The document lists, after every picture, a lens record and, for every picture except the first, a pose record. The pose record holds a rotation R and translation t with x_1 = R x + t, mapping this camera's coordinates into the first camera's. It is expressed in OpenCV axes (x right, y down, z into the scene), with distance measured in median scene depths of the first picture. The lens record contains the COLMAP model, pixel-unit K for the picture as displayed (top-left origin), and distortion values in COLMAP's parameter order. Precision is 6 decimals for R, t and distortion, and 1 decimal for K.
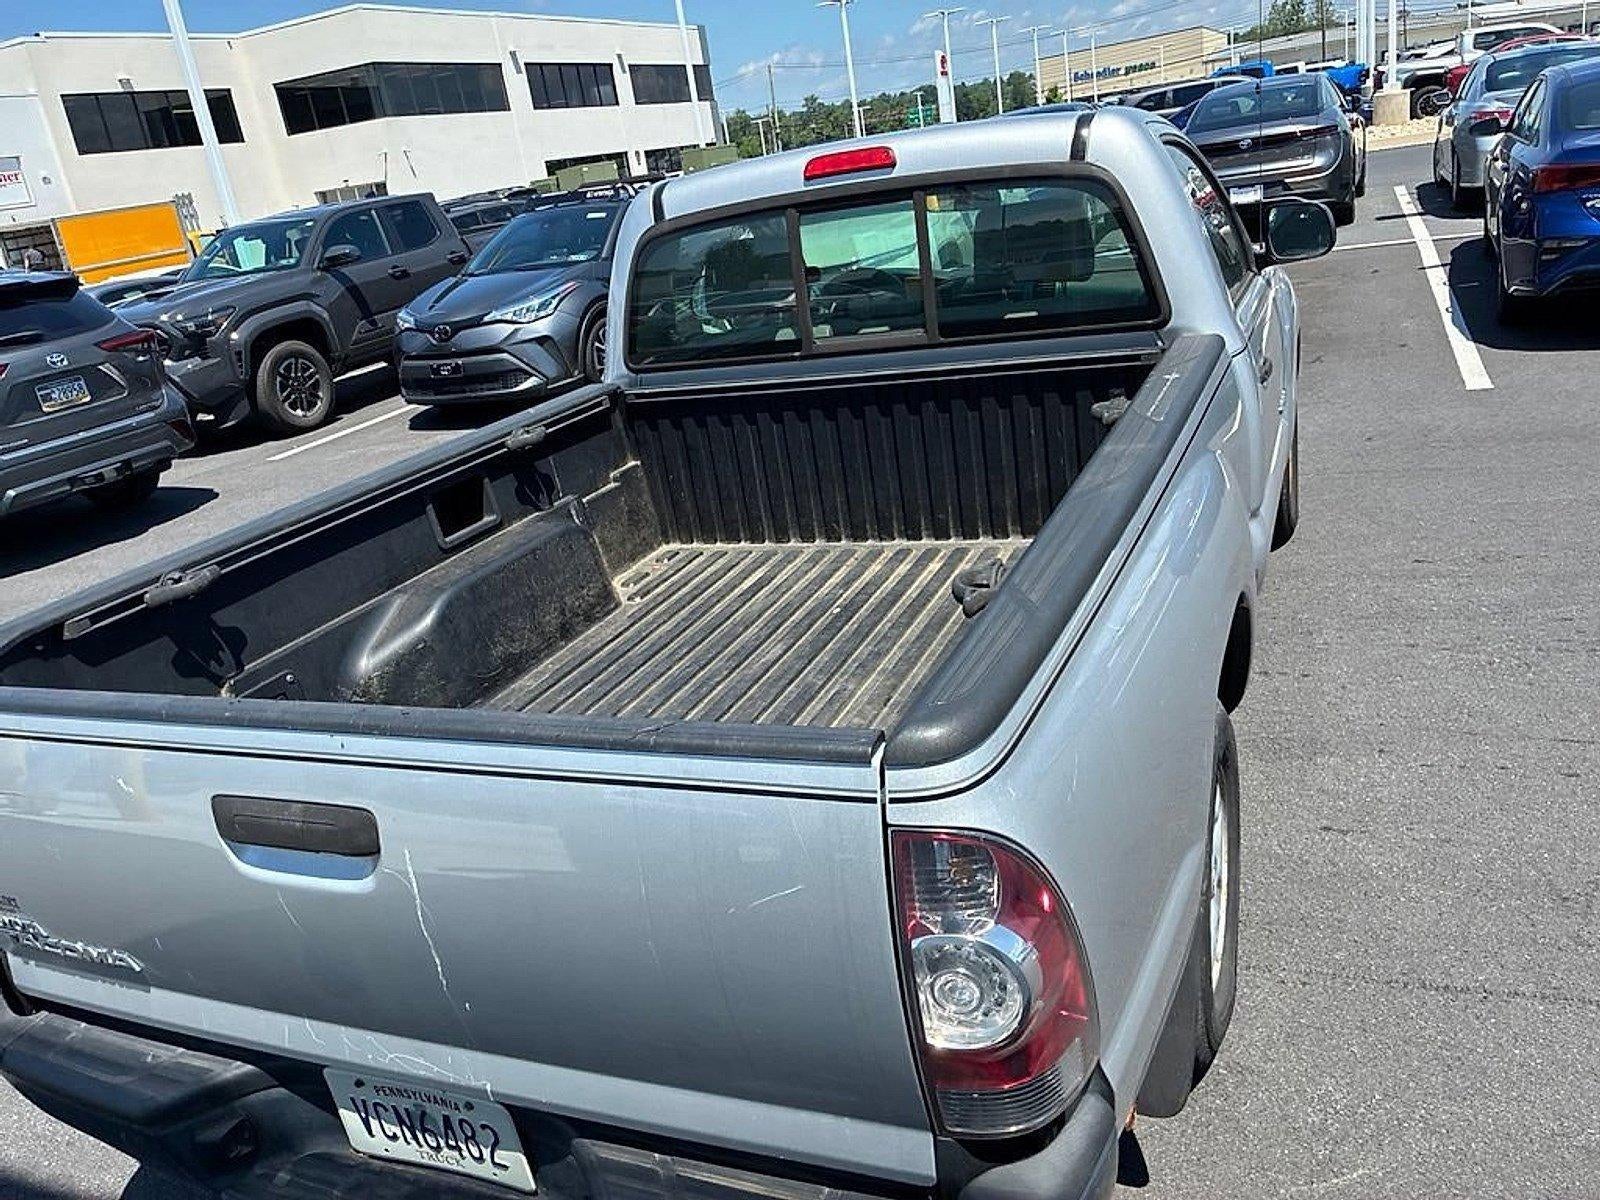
lens RADIAL K [[1215.9, 0, 813.1], [0, 1215.9, 585.3], [0, 0, 1]] dist [0.030268, -0.039490]
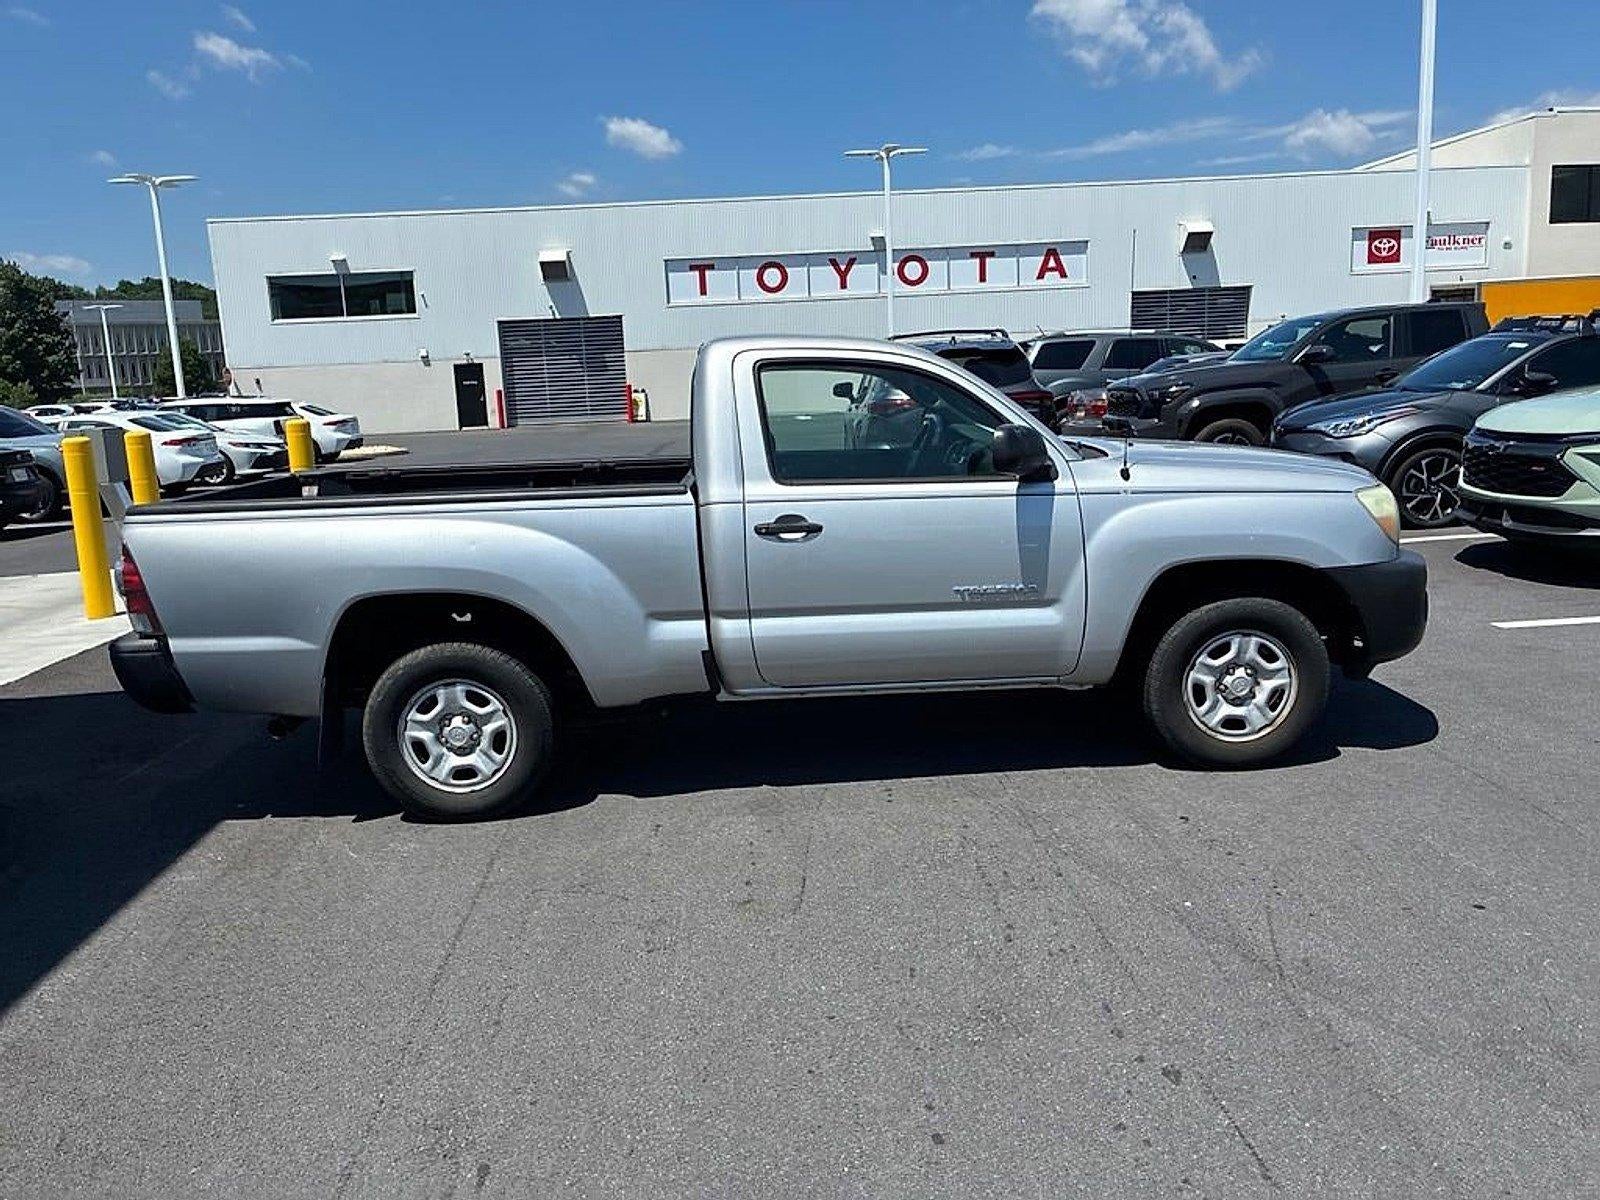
lens RADIAL K [[1215.9, 0, 807.1], [0, 1215.9, 585.9], [0, 0, 1]] dist [0.030268, -0.039490]
pose [[0.420897, 0.286297, -0.860744, 0.399627], [-0.319150, 0.934956, 0.154919, -0.084834], [0.849111, 0.209501, 0.484892, 0.089589]]
